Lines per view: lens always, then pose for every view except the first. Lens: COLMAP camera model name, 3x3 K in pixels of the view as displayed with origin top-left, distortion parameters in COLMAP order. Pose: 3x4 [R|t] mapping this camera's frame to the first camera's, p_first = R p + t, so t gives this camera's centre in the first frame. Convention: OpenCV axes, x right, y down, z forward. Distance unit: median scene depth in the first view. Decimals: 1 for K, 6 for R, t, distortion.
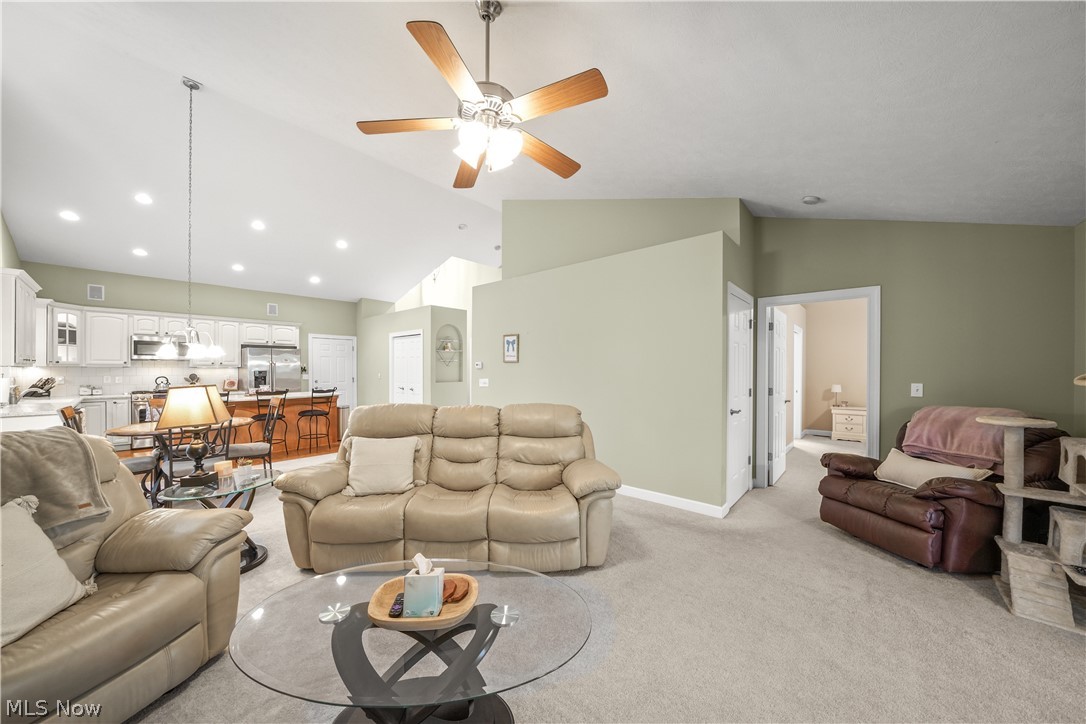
lens RADIAL K [[377.0, 0, 538.1], [0, 377.0, 370.8], [0, 0, 1]] dist [-0.009674, 0.000938]
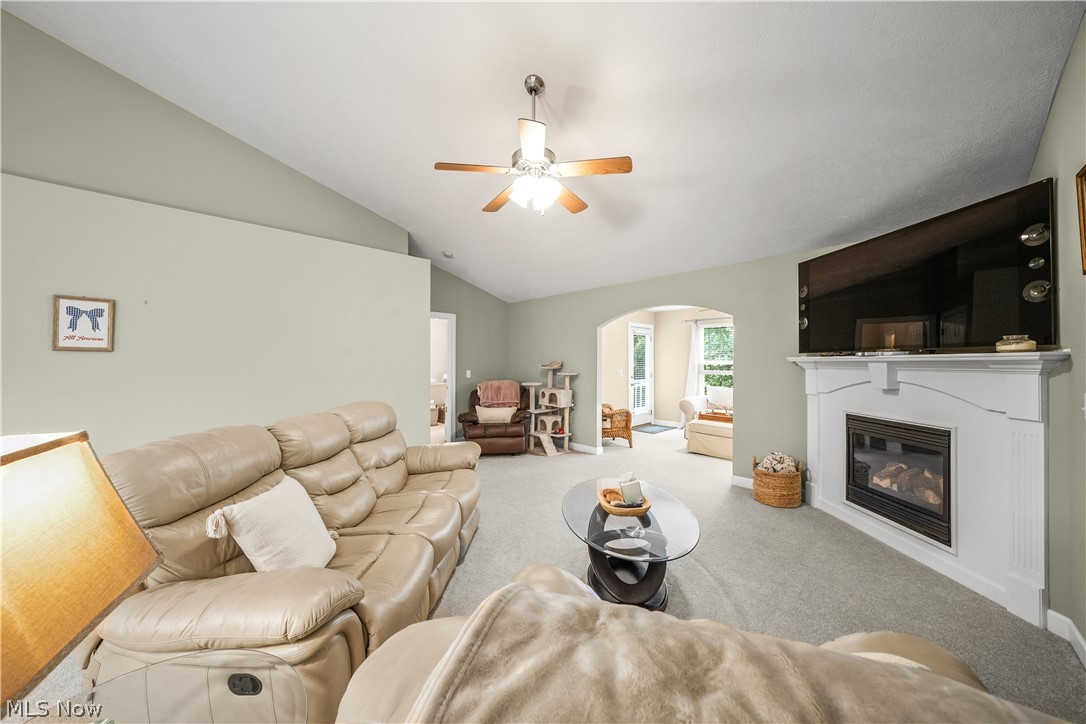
lens RADIAL K [[377.0, 0, 535.9], [0, 377.0, 356.5], [0, 0, 1]] dist [-0.009674, 0.000938]
pose [[0.077086, 0.014121, 0.996924, -0.462382], [0.005055, 0.999881, -0.014554, -0.003297], [-0.997012, 0.006162, 0.077006, 0.291977]]
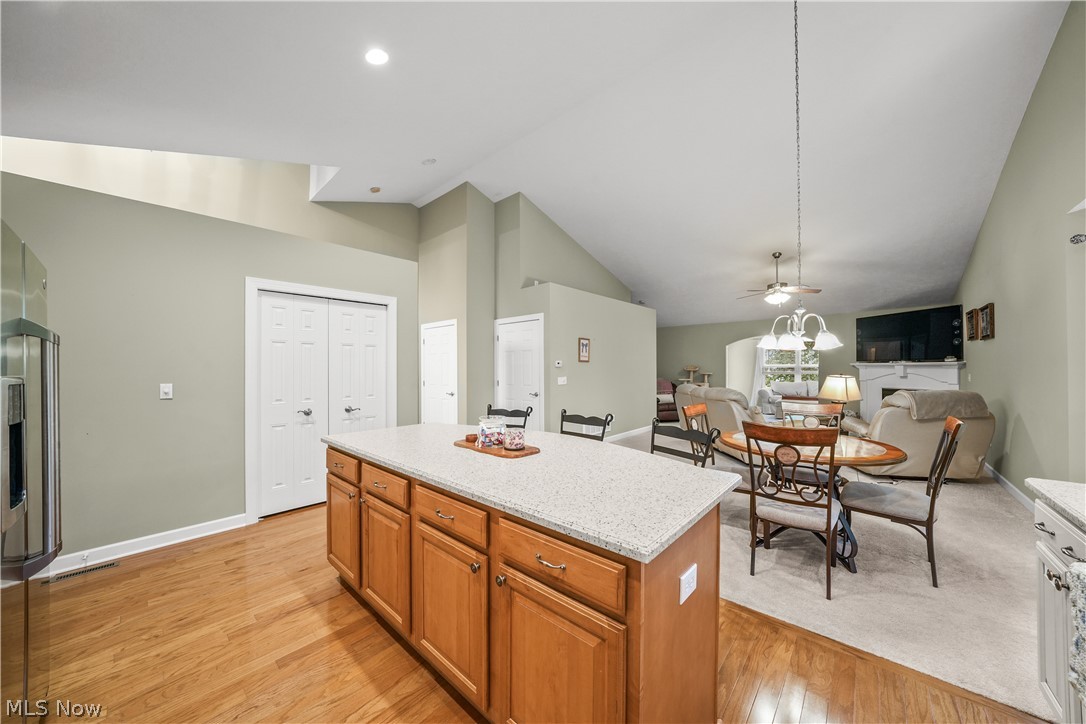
lens RADIAL K [[377.0, 0, 539.3], [0, 377.0, 366.6], [0, 0, 1]] dist [-0.009674, 0.000938]
pose [[-0.004788, 0.001529, 0.999987, -1.086100], [0.009431, 0.999954, -0.001484, -0.005917], [-0.999944, 0.009424, -0.004802, 0.989347]]
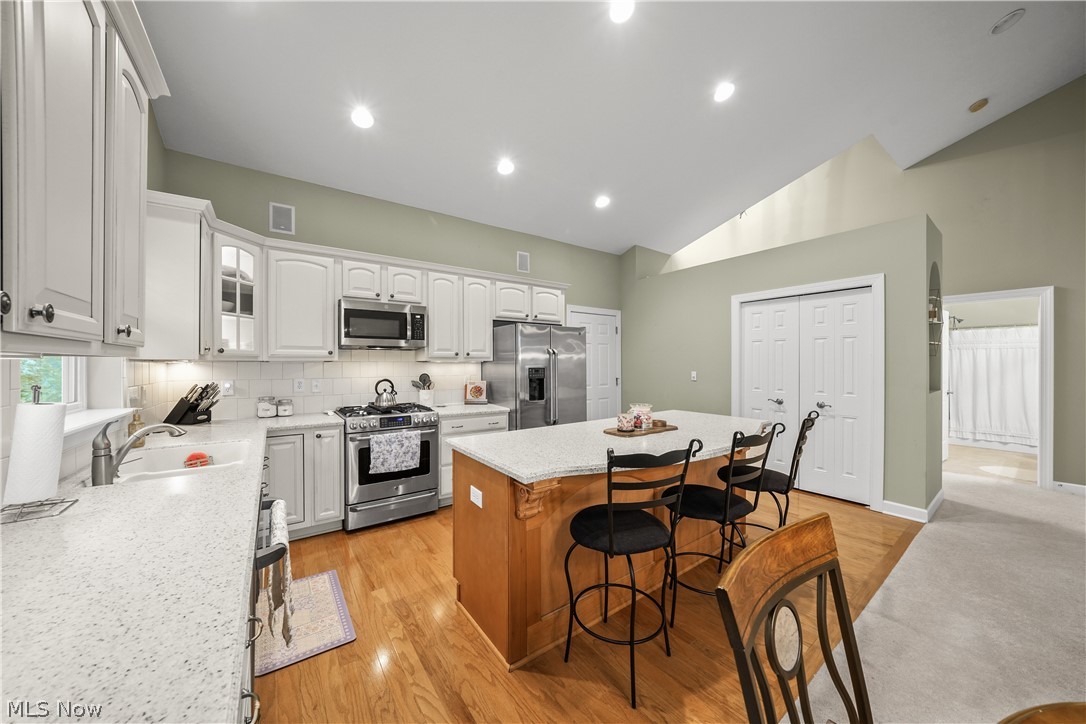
lens RADIAL K [[377.0, 0, 539.8], [0, 377.0, 365.4], [0, 0, 1]] dist [-0.009674, 0.000938]
pose [[0.974424, -0.004015, -0.224682, -0.754053], [0.003632, 0.999991, -0.002119, -0.002739], [0.224688, 0.001249, 0.974430, 0.597774]]
